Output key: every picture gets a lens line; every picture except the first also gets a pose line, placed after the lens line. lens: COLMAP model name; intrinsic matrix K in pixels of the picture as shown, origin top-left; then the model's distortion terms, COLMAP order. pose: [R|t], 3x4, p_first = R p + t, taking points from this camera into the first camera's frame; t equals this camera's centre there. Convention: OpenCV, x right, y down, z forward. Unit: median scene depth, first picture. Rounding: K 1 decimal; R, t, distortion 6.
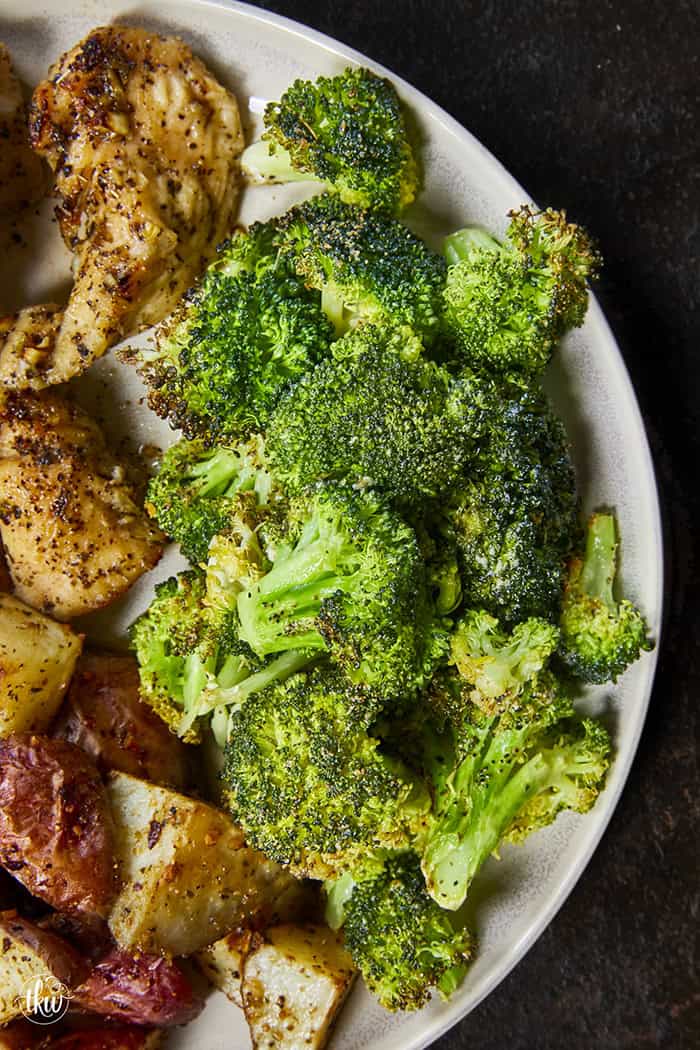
lens RADIAL K [[2138.7, 0, 347.4], [0, 2138.7, 529.1], [0, 0, 1]] dist [-0.276082, 0.000000]
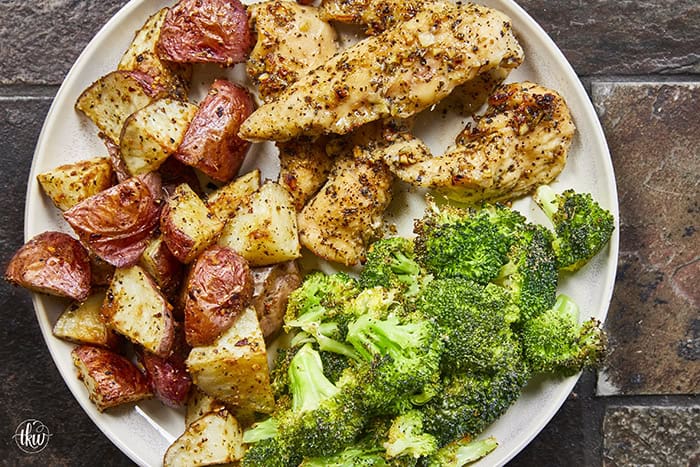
lens RADIAL K [[1425.8, 0, 351.6], [0, 1425.8, 232.6], [0, 0, 1]] dist [-0.276082, 0.000000]
pose [[0.556068, 0.830507, -0.032355, -0.074686], [-0.830974, 0.556308, -0.001902, 0.000270], [0.016420, 0.027944, 0.999475, -0.351853]]
